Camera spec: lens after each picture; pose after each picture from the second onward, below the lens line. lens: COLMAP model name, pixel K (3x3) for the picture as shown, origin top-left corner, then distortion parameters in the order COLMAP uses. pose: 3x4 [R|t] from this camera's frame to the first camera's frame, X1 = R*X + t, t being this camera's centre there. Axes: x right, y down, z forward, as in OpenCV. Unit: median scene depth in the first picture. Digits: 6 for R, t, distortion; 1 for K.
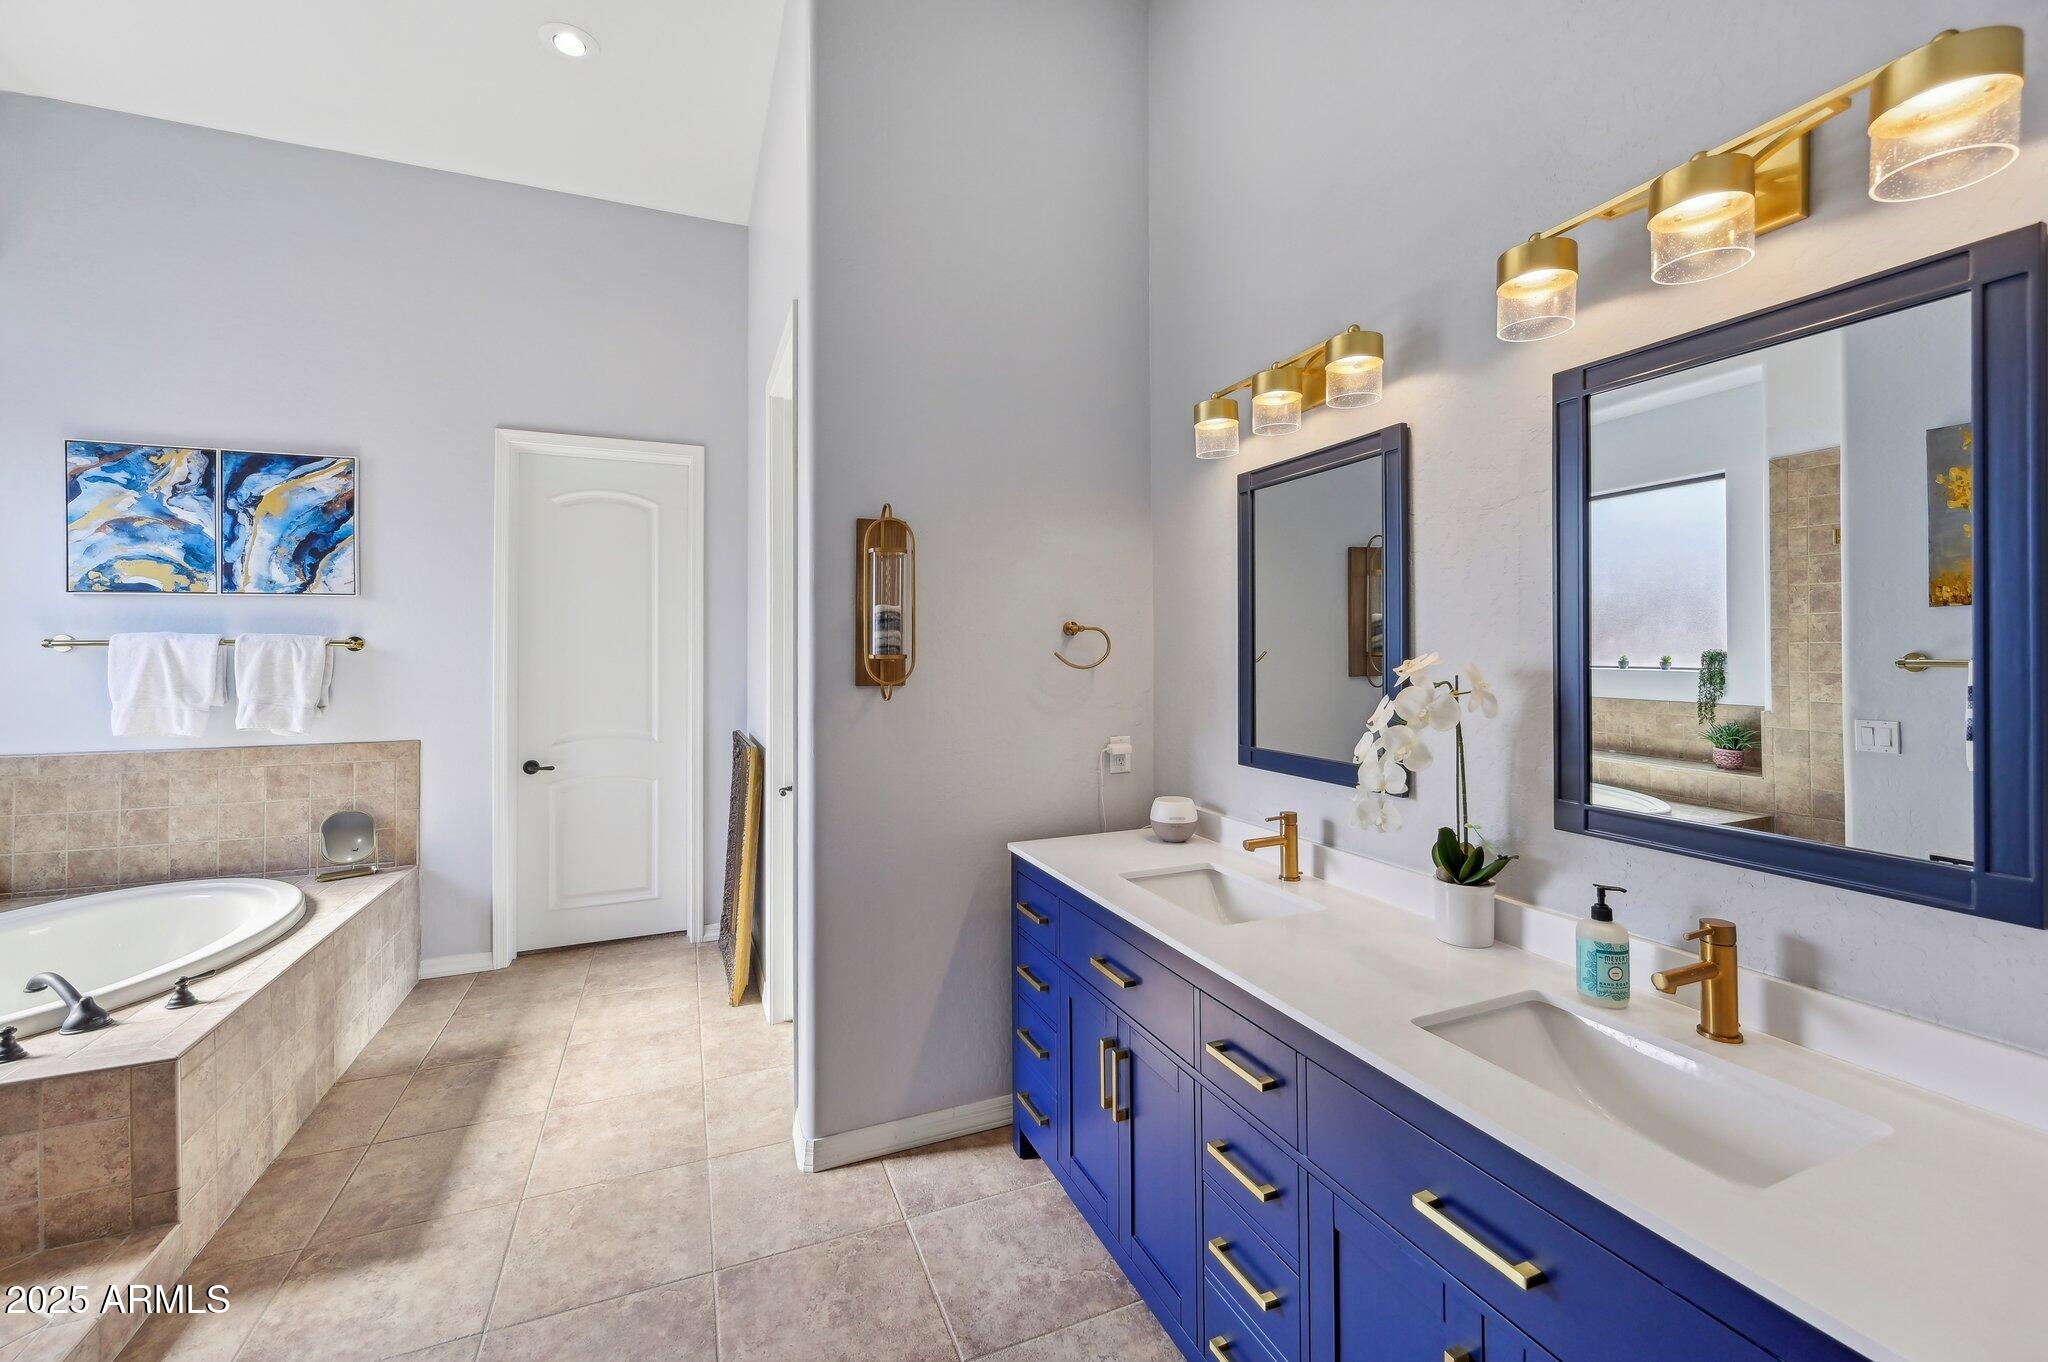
lens RADIAL K [[816.4, 0, 1043.7], [0, 816.4, 643.0], [0, 0, 1]] dist [-0.000154, 0.000233]
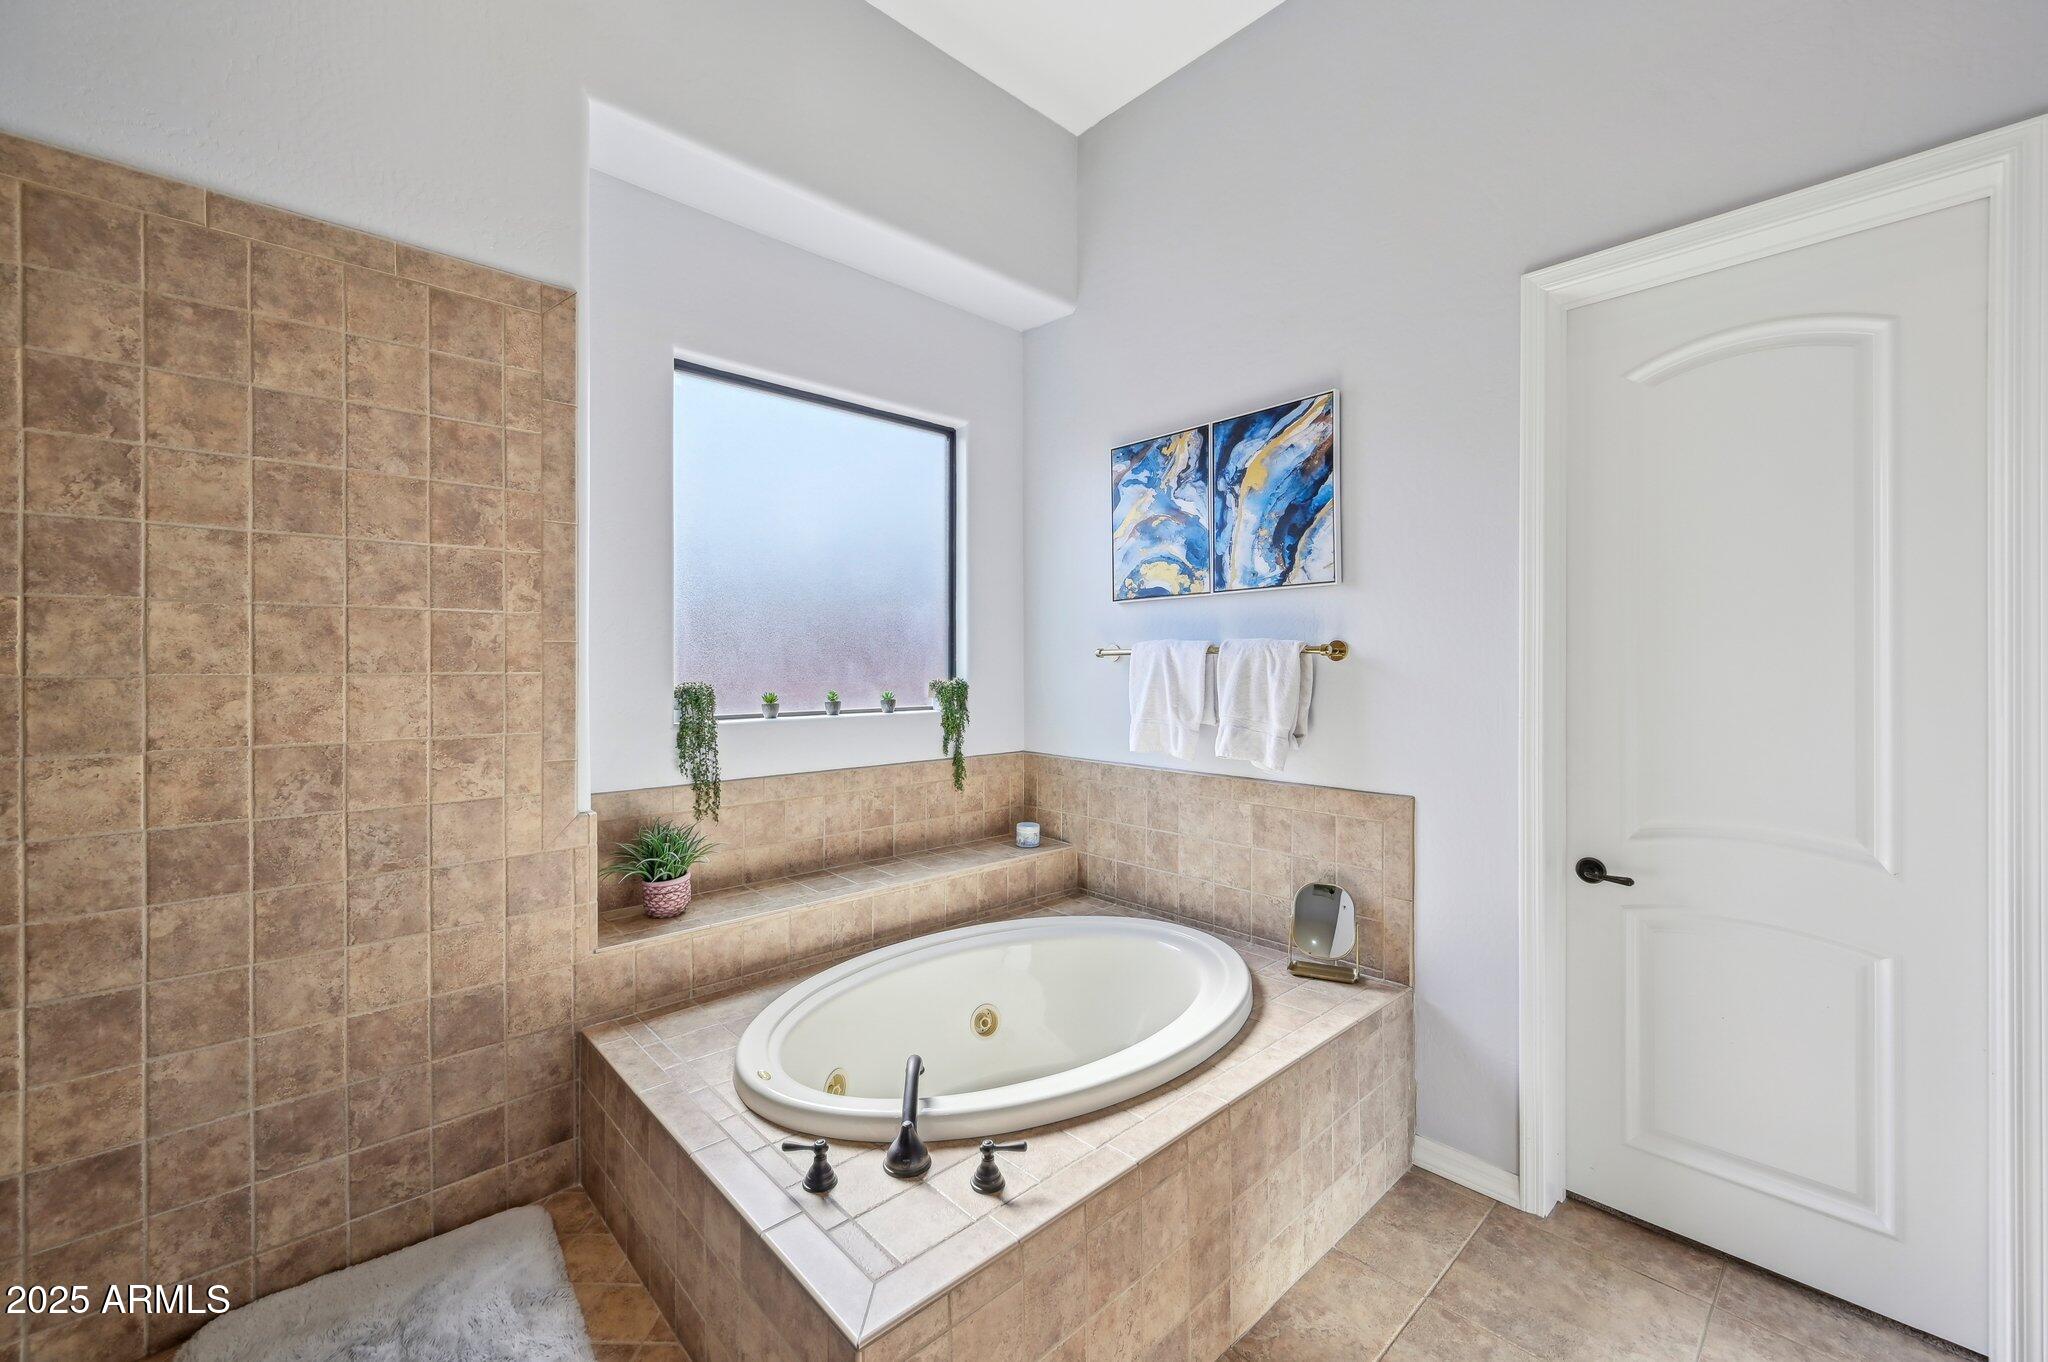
lens RADIAL K [[816.4, 0, 1028.2], [0, 816.4, 663.3], [0, 0, 1]] dist [-0.000154, 0.000233]
pose [[0.326452, 0.002610, -0.945210, -0.269473], [0.009186, 0.999940, 0.005933, 0.005743], [0.945169, -0.010619, 0.326408, 0.539785]]
